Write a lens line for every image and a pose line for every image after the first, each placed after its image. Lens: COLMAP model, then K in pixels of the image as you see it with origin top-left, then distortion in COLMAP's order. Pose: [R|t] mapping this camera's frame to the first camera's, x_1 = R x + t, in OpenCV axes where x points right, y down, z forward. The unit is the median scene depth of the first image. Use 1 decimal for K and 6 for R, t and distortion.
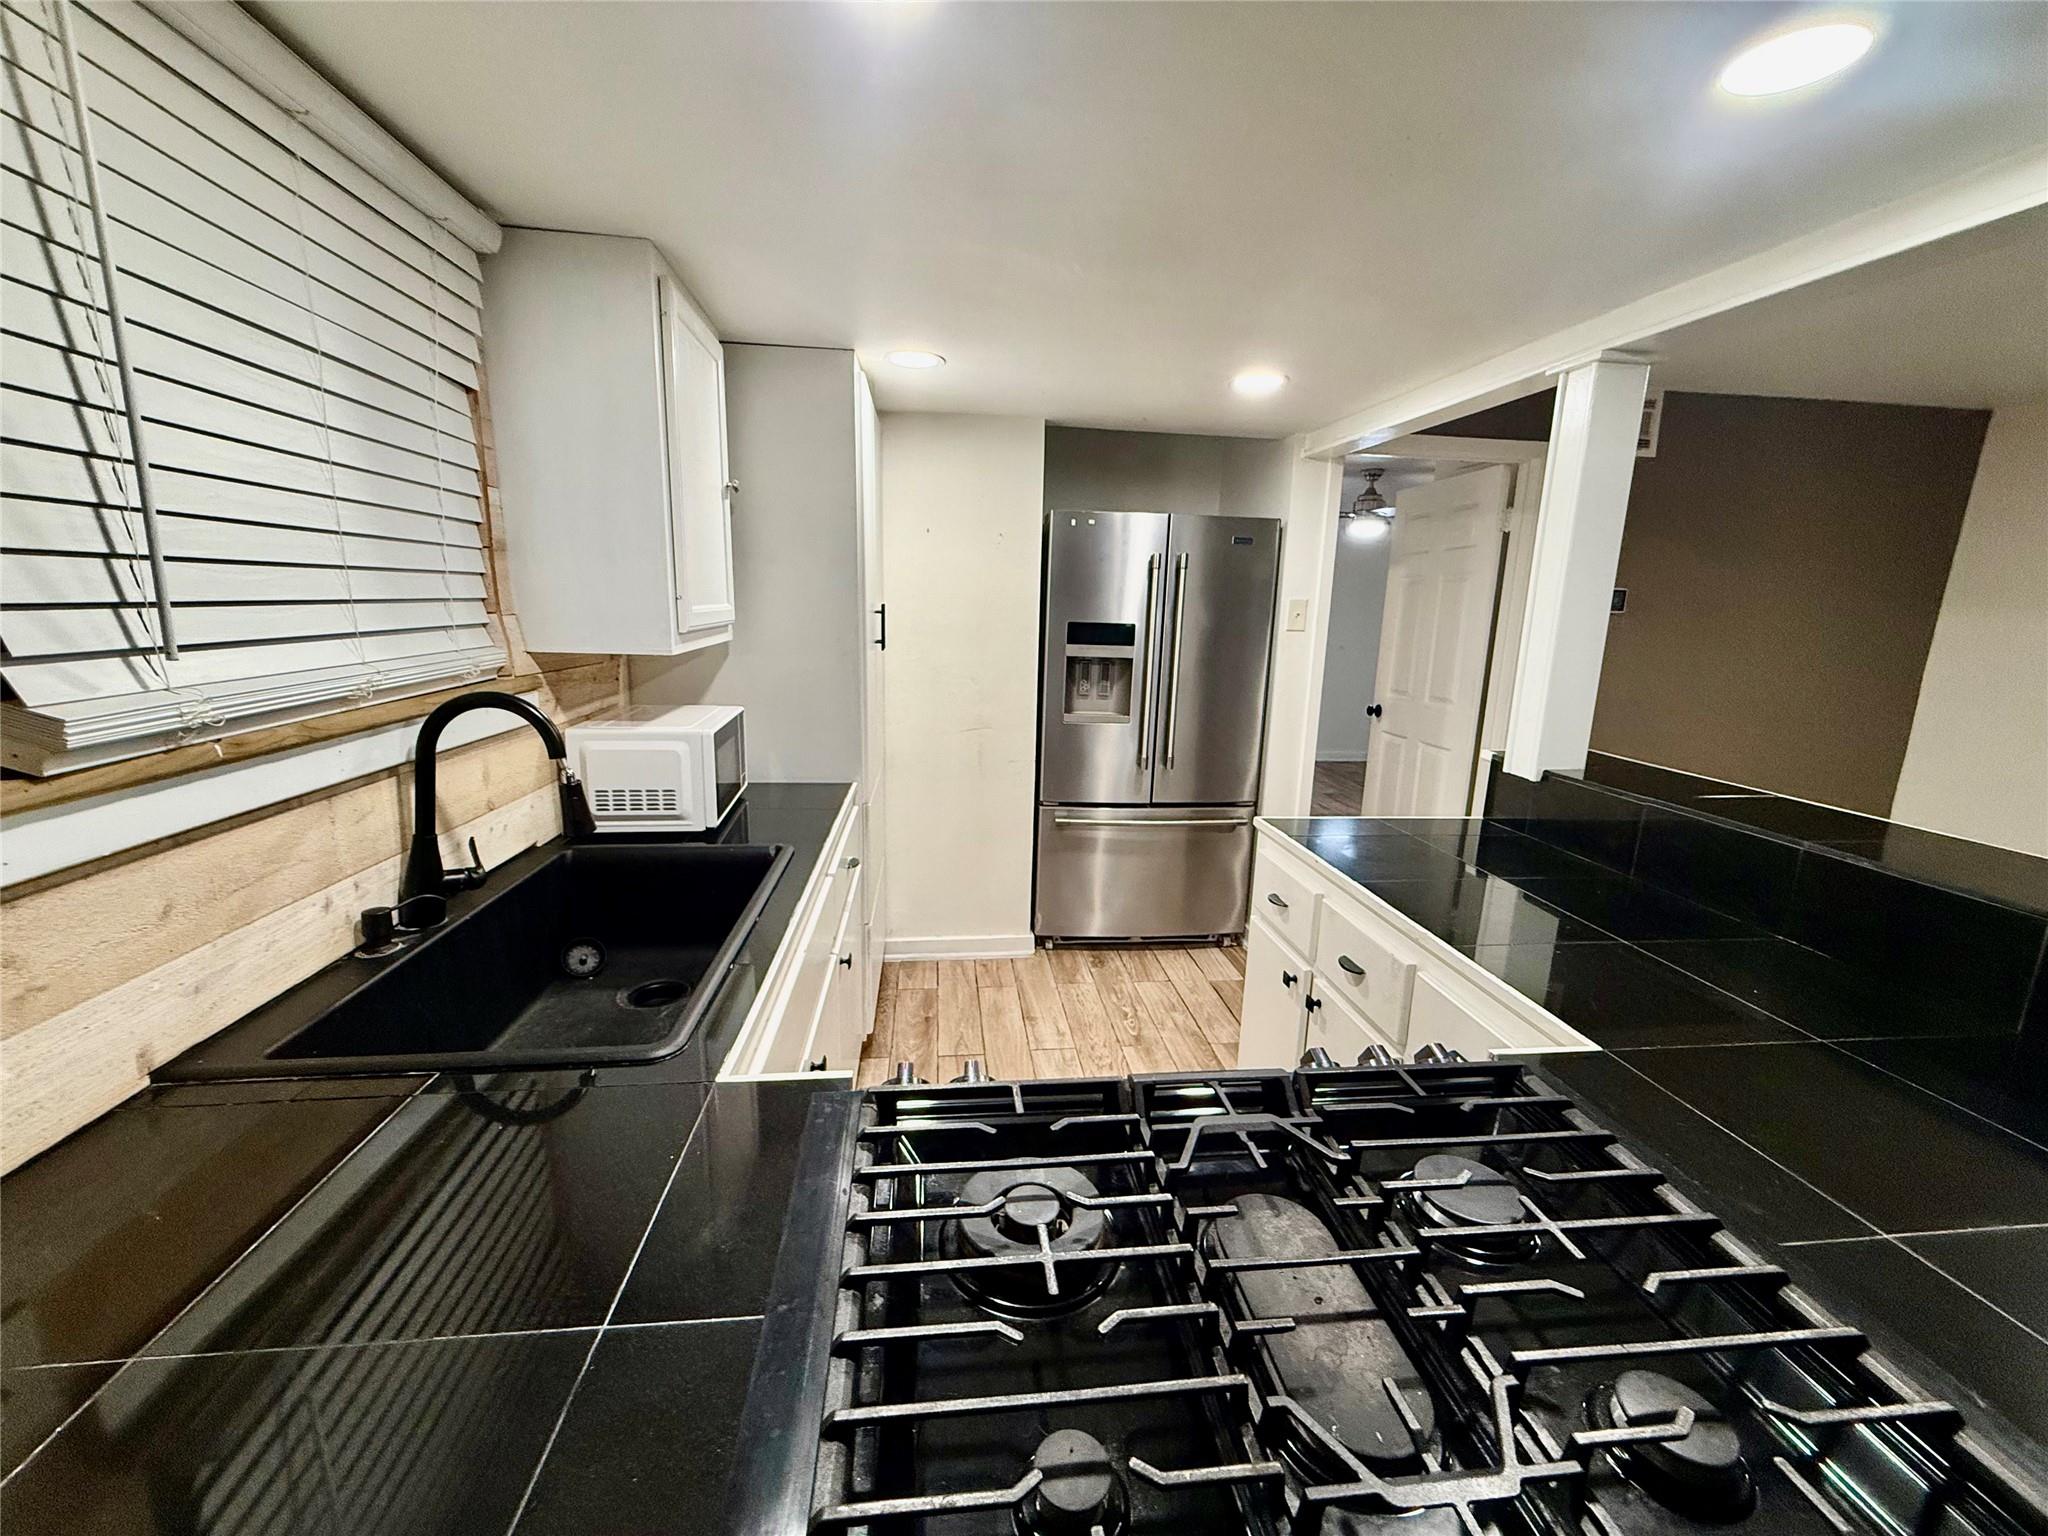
lens RADIAL K [[817.2, 0, 1021.7], [0, 817.2, 763.5], [0, 0, 1]] dist [-0.002342, 0.001194]
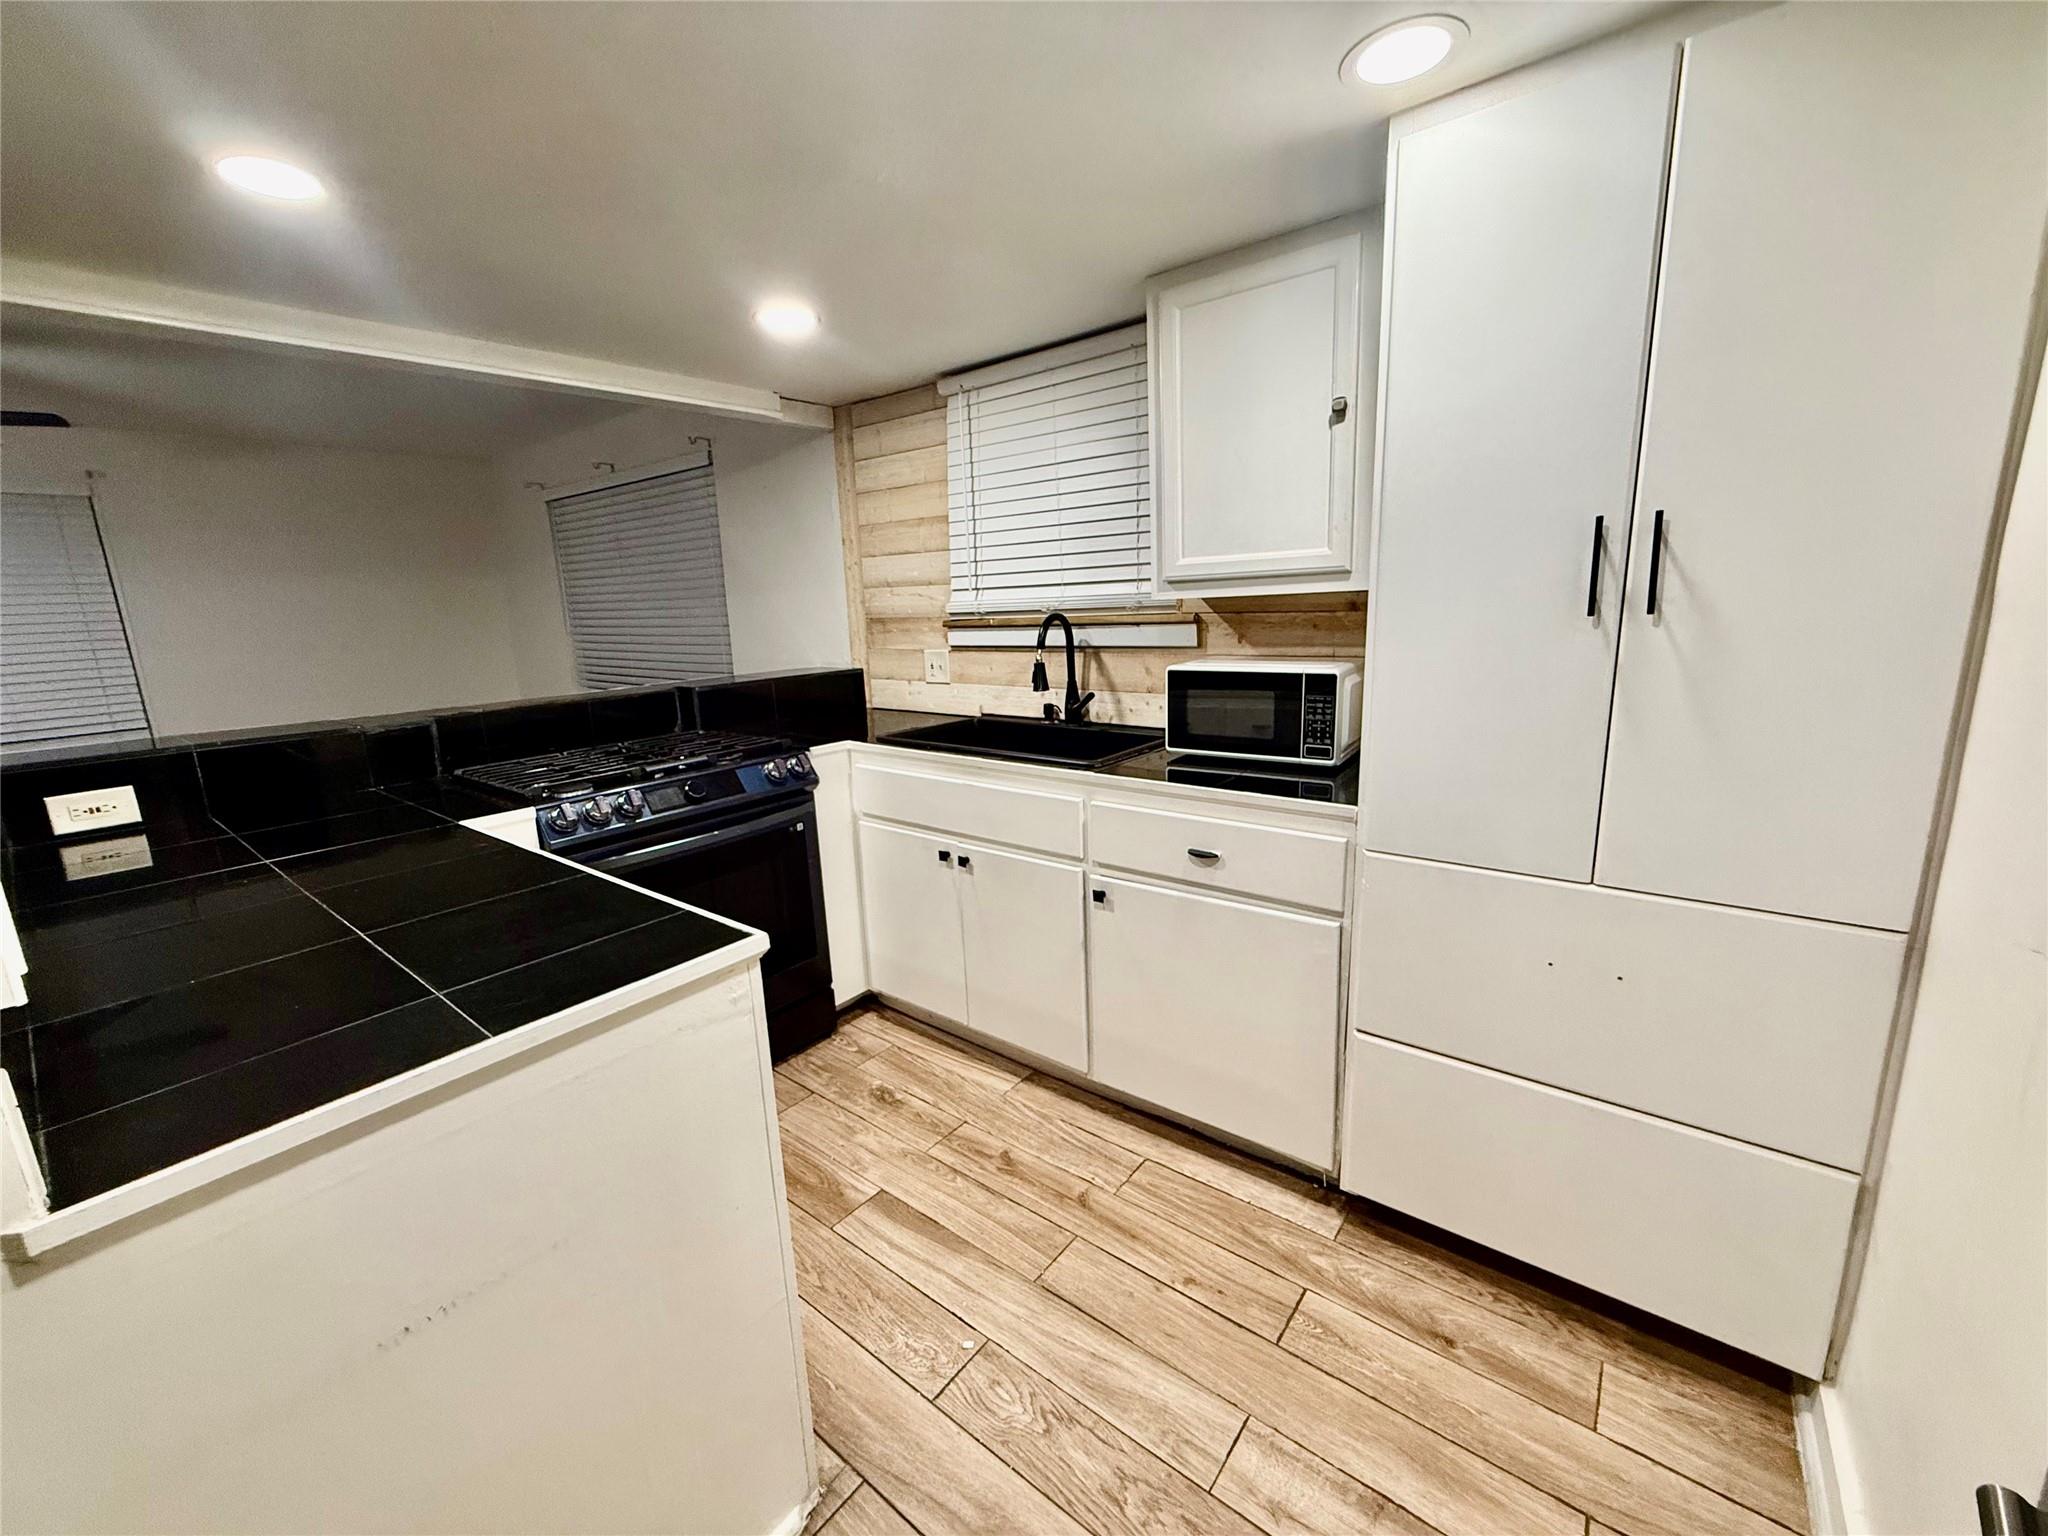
lens RADIAL K [[817.2, 0, 1025.8], [0, 817.2, 768.6], [0, 0, 1]] dist [-0.002342, 0.001194]
pose [[-0.708301, 0.148109, -0.690198, 0.733087], [-0.110140, 0.942580, 0.315296, -0.307168], [0.697265, 0.299342, -0.651318, 2.069152]]
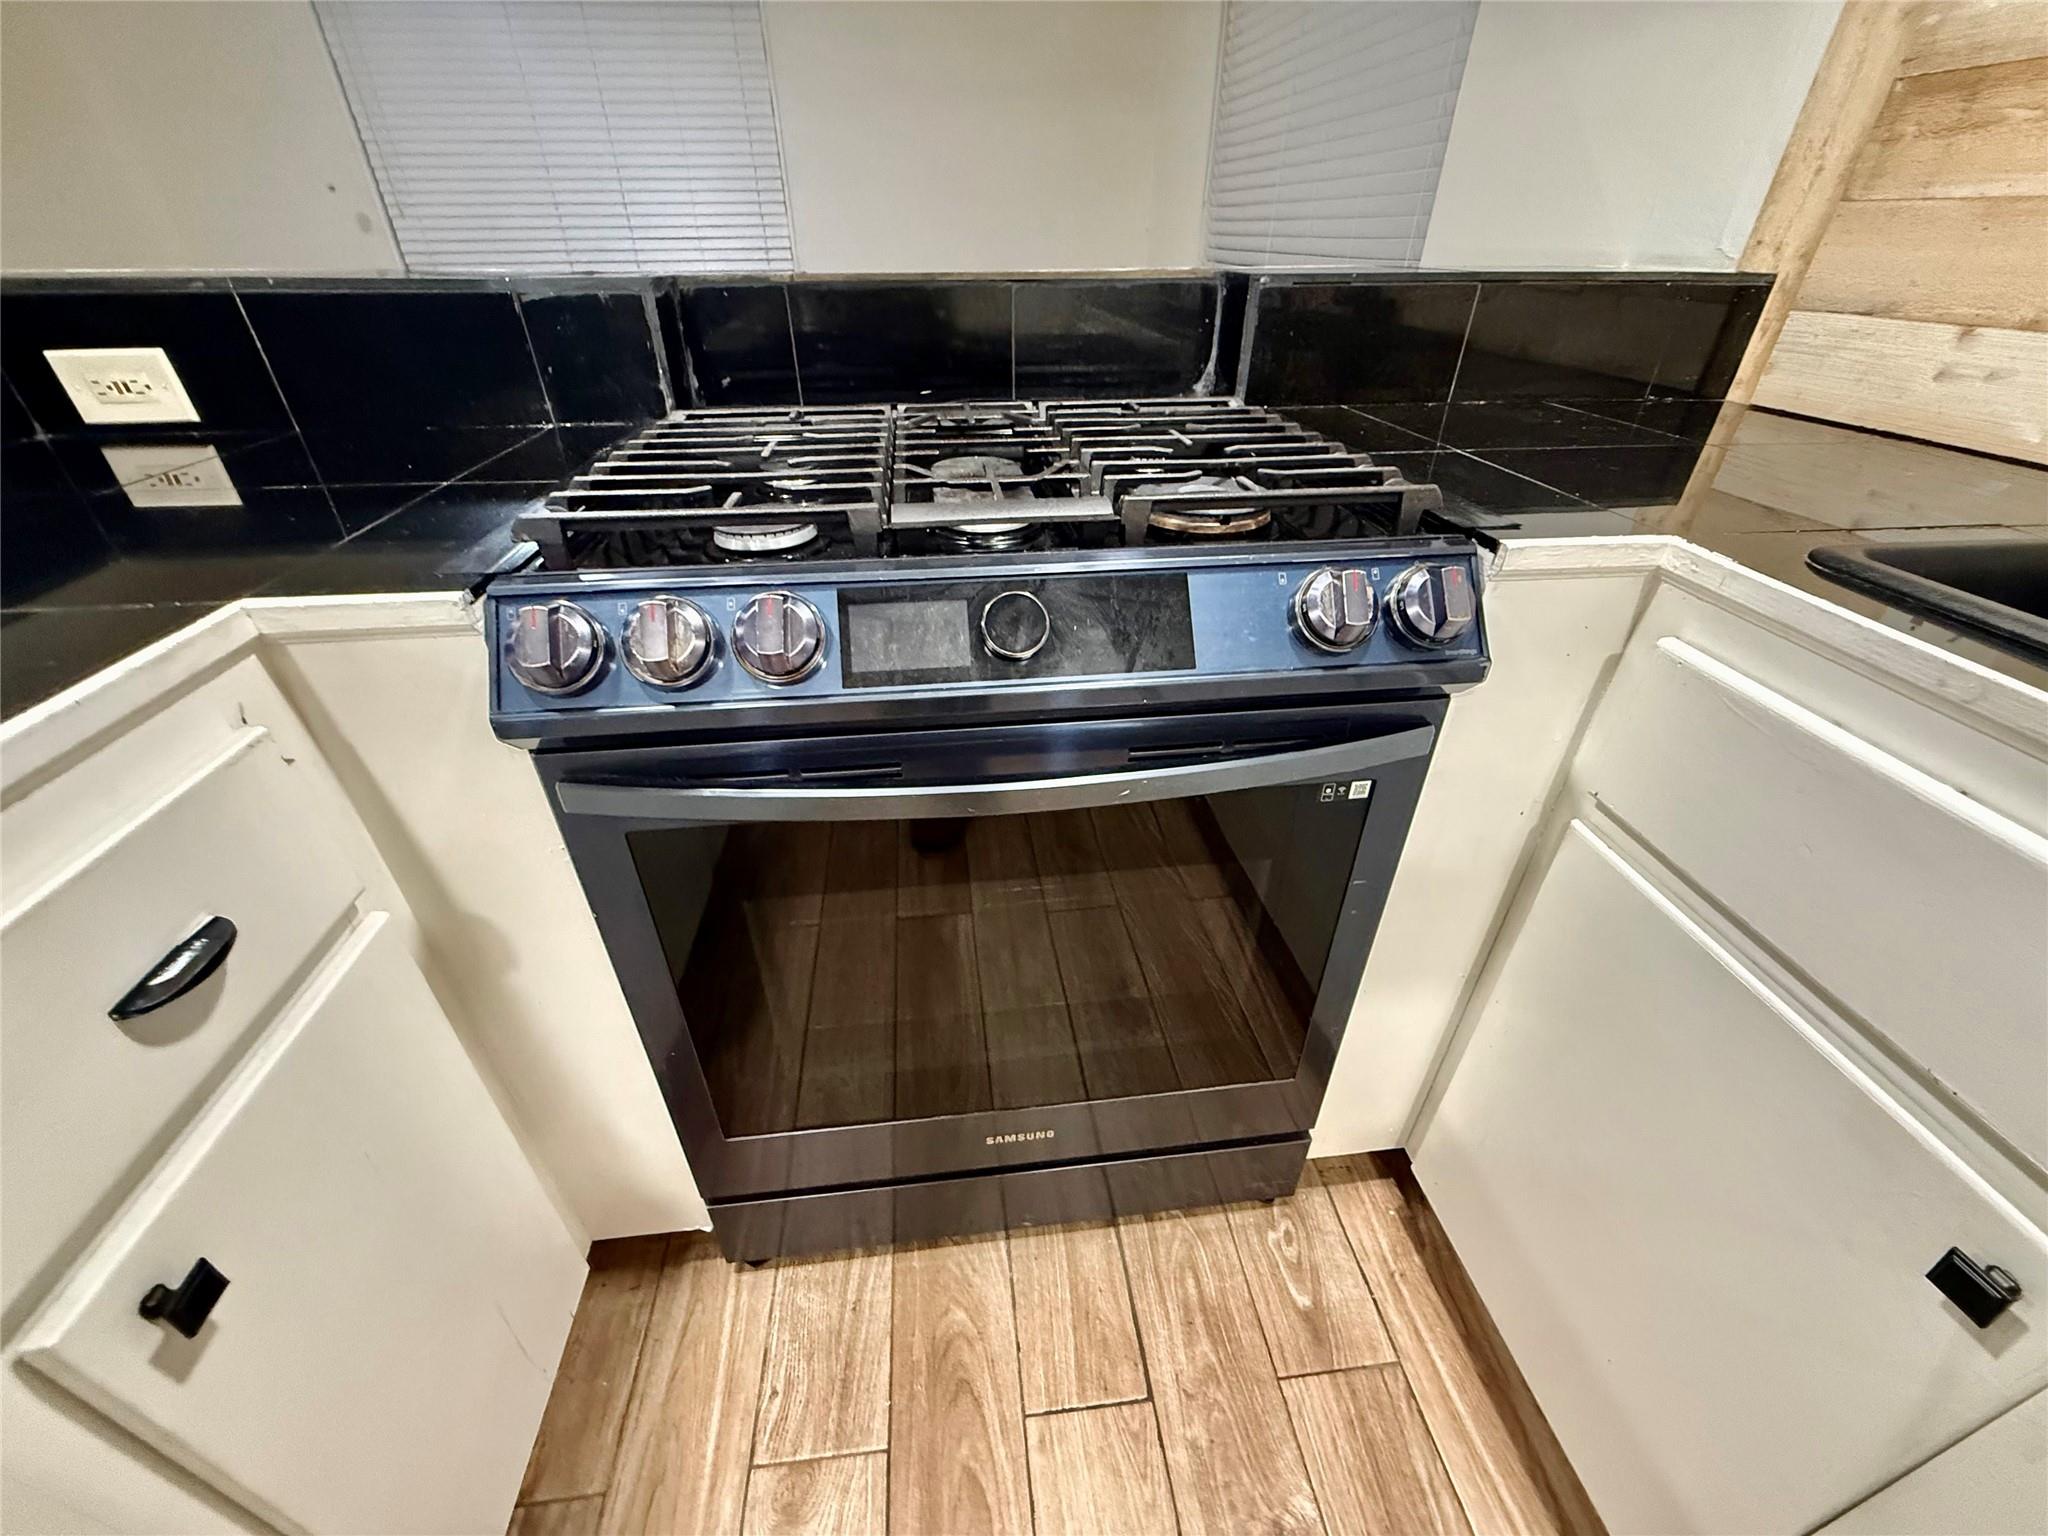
lens RADIAL K [[817.2, 0, 1019.2], [0, 817.2, 764.0], [0, 0, 1]] dist [-0.002342, 0.001194]
pose [[-0.999708, -0.023412, -0.006011, 0.134435], [-0.021103, 0.724094, 0.689378, 0.023916], [-0.011787, 0.689304, -0.724376, 1.045497]]
